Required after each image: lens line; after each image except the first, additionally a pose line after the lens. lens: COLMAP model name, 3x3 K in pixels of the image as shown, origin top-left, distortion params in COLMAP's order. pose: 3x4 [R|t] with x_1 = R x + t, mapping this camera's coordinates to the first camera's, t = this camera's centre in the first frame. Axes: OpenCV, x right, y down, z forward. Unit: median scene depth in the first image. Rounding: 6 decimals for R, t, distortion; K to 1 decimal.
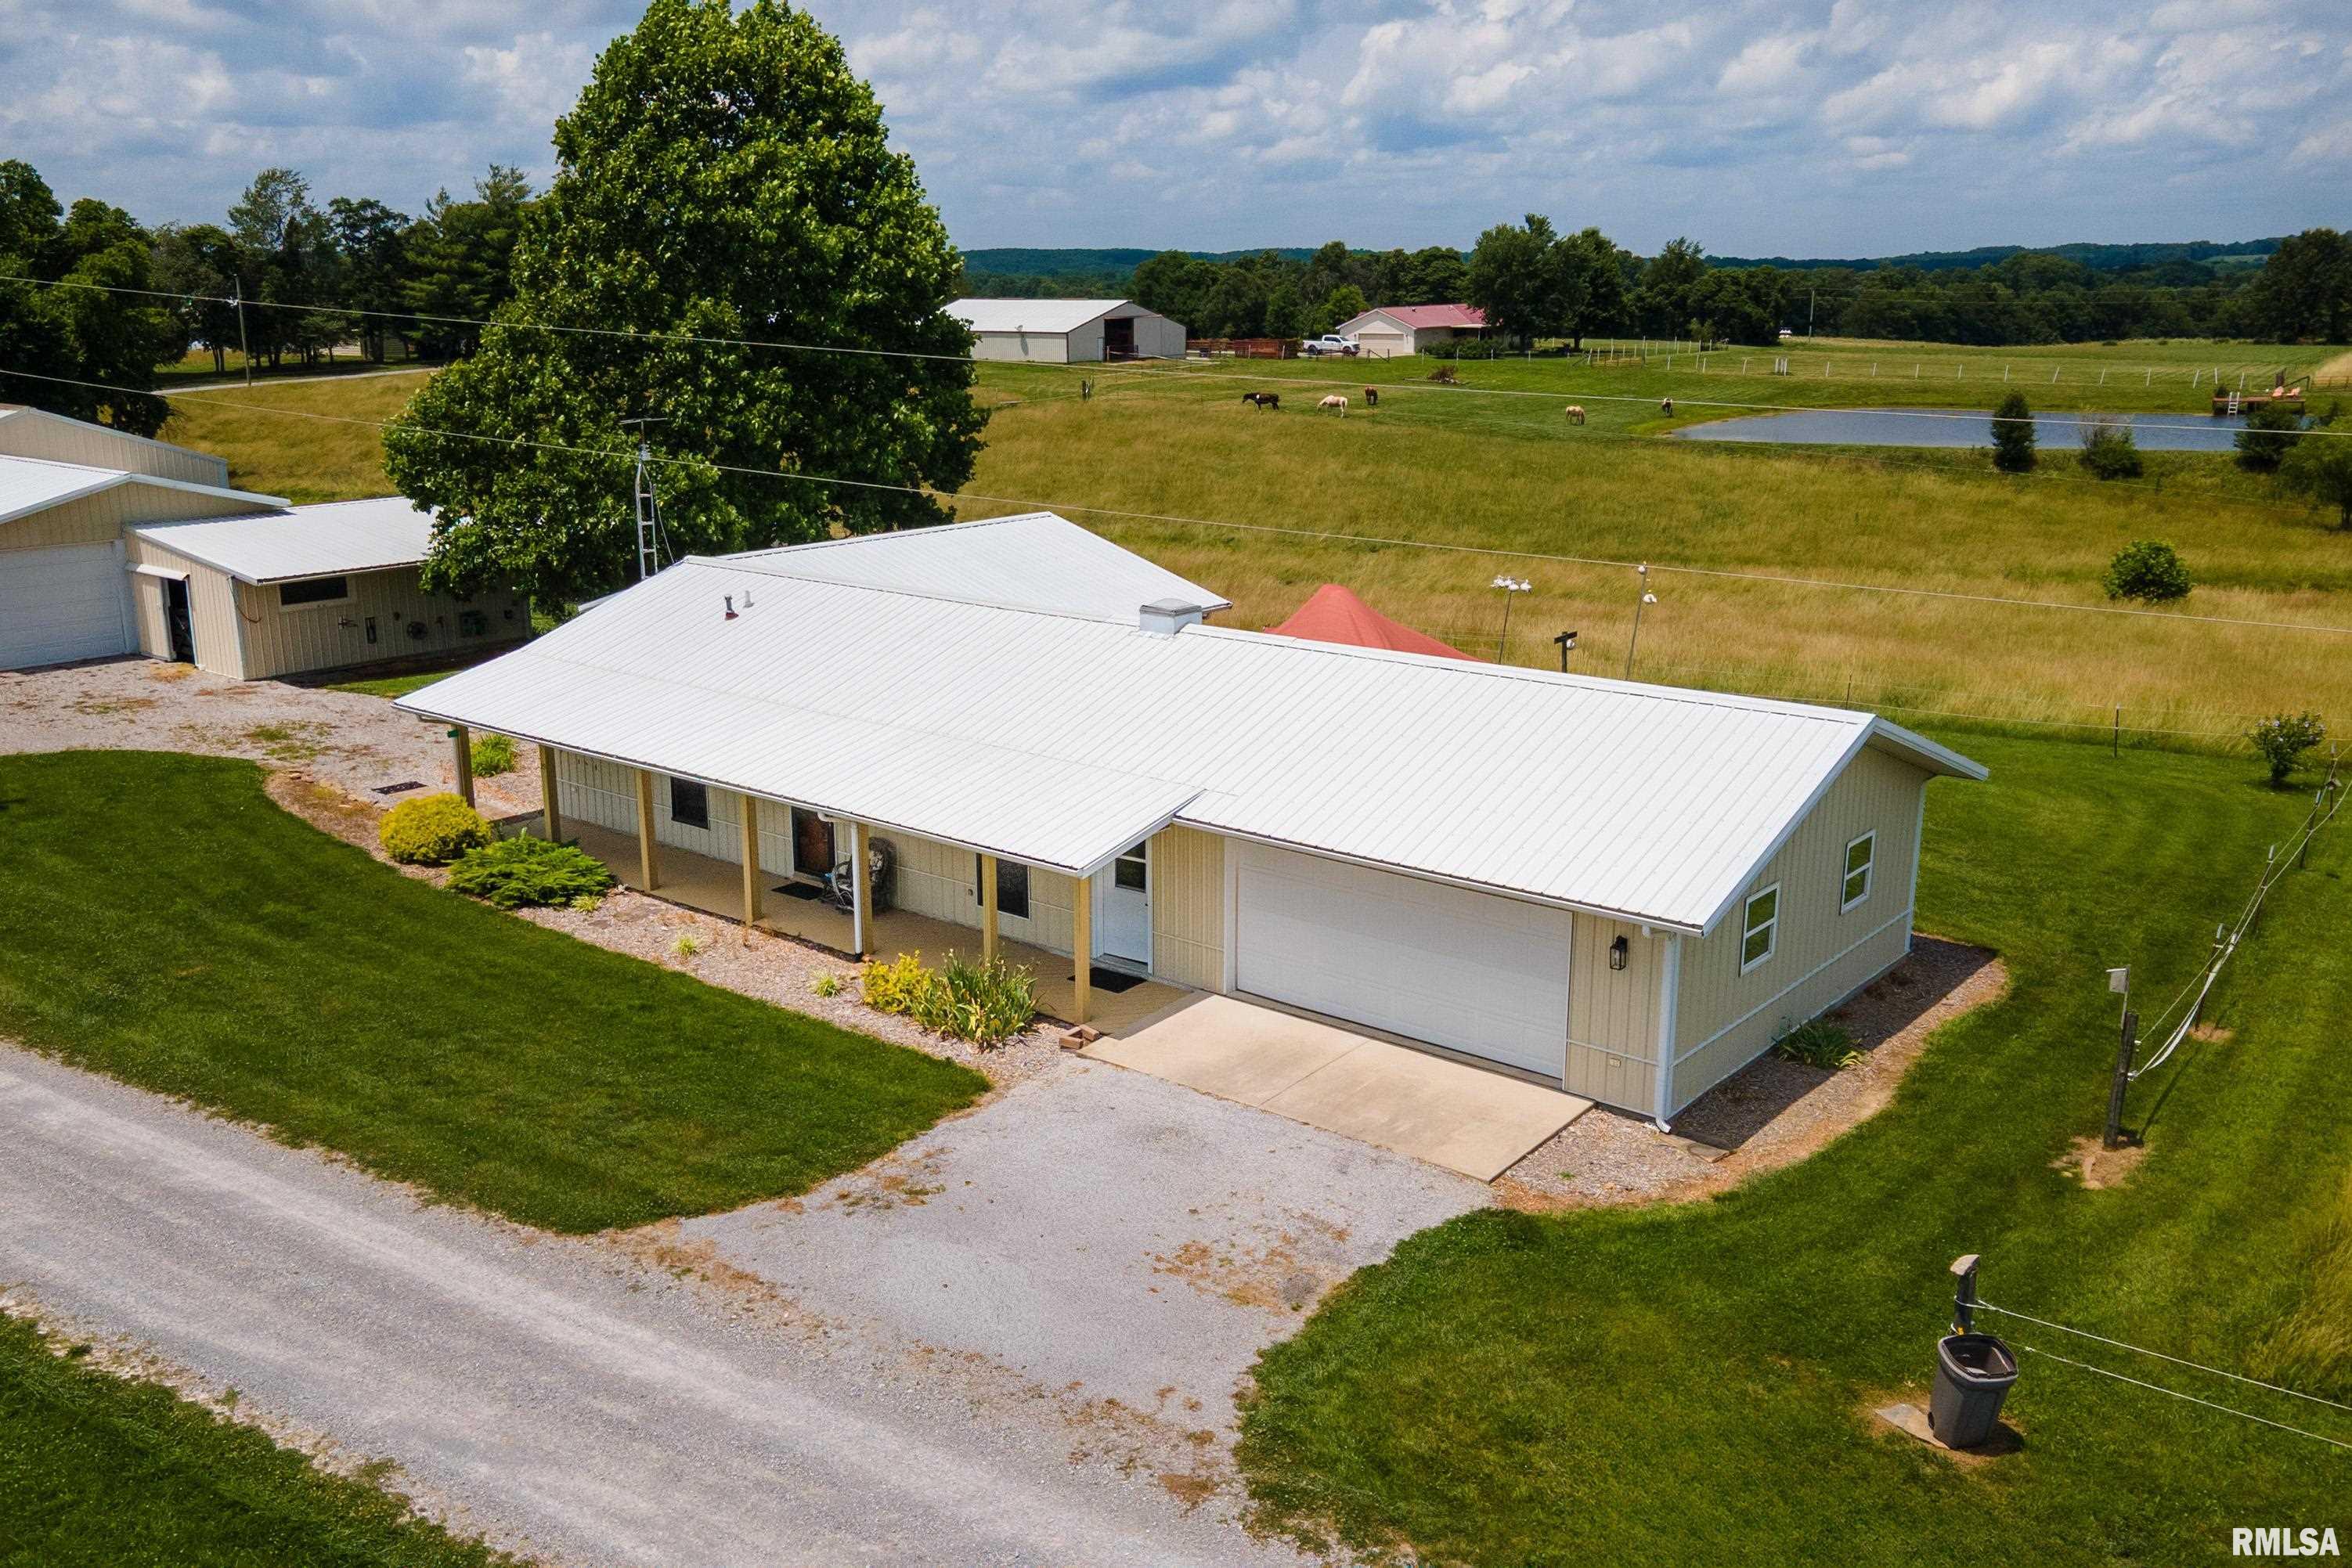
lens RADIAL K [[2043.5, 0, 1107.2], [0, 2043.5, 821.6], [0, 0, 1]] dist [0.025246, 0.021383]
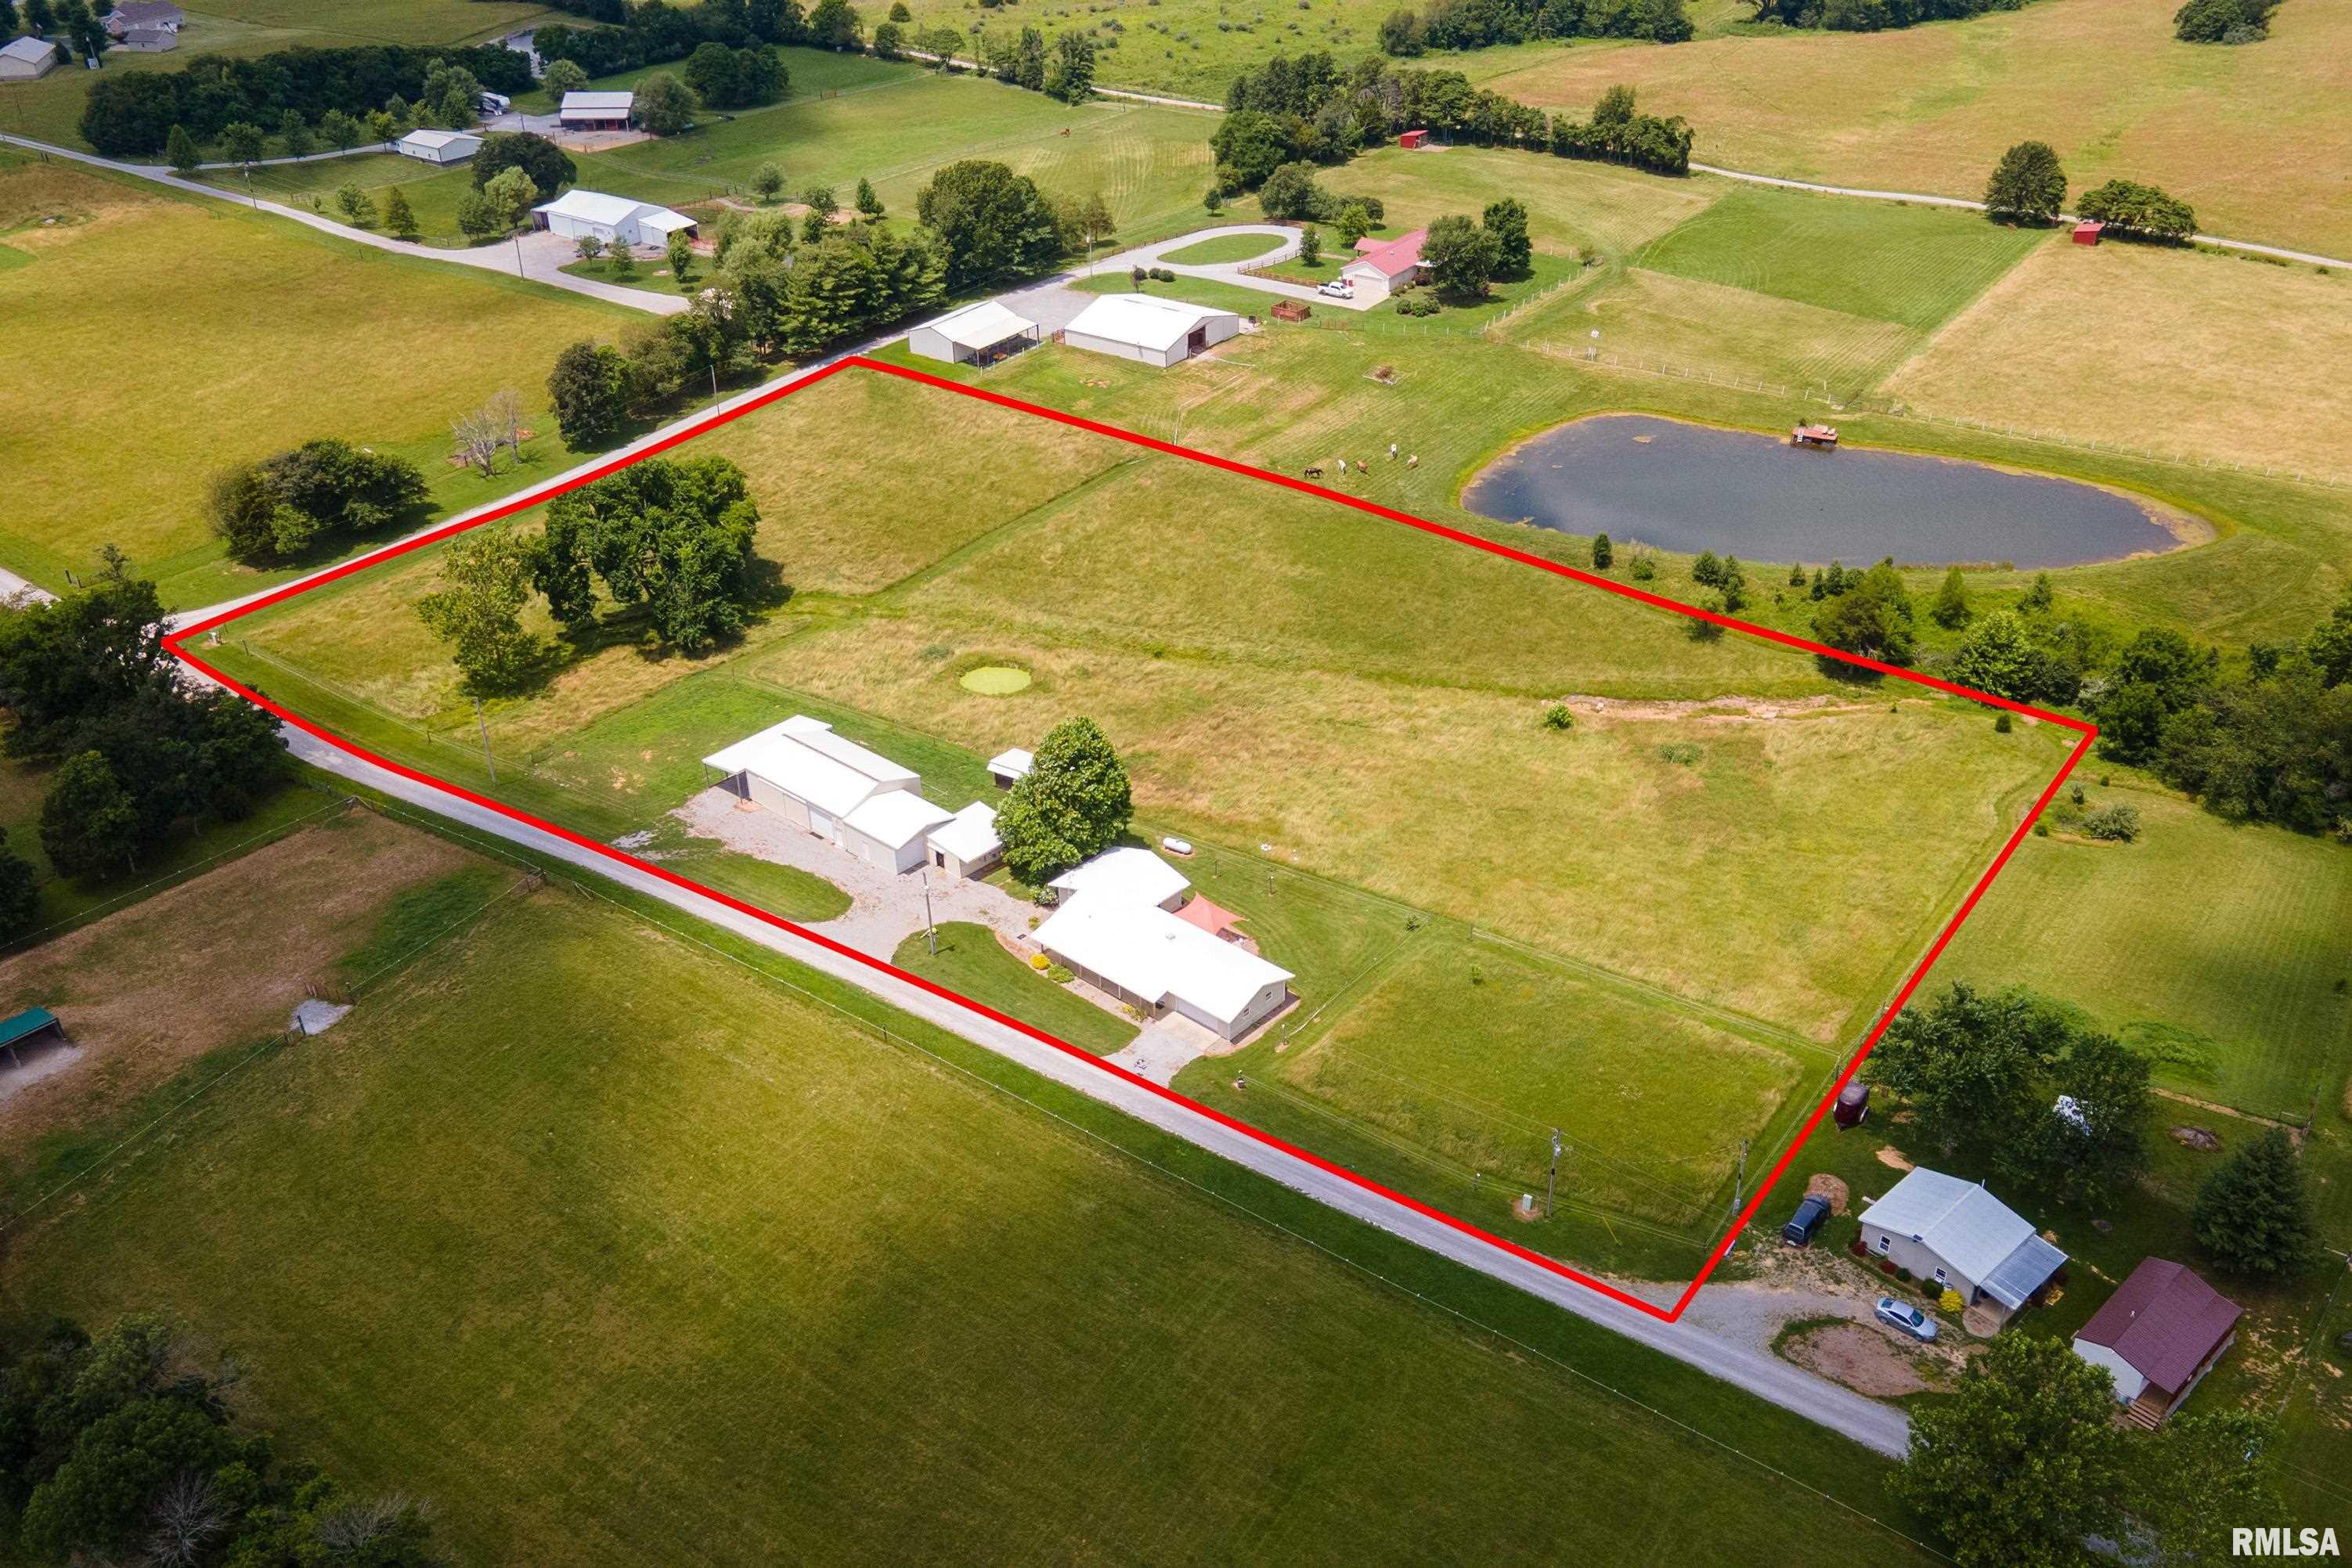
lens RADIAL K [[2016.6, 0, 1176.0], [0, 2016.6, 784.0], [0, 0, 1]] dist [0.046698, -0.002640]
pose [[0.999707, 0.001359, -0.024147, 0.206539], [0.005079, 0.964361, 0.264542, -2.270482], [0.023646, -0.264587, 0.964072, -4.933448]]
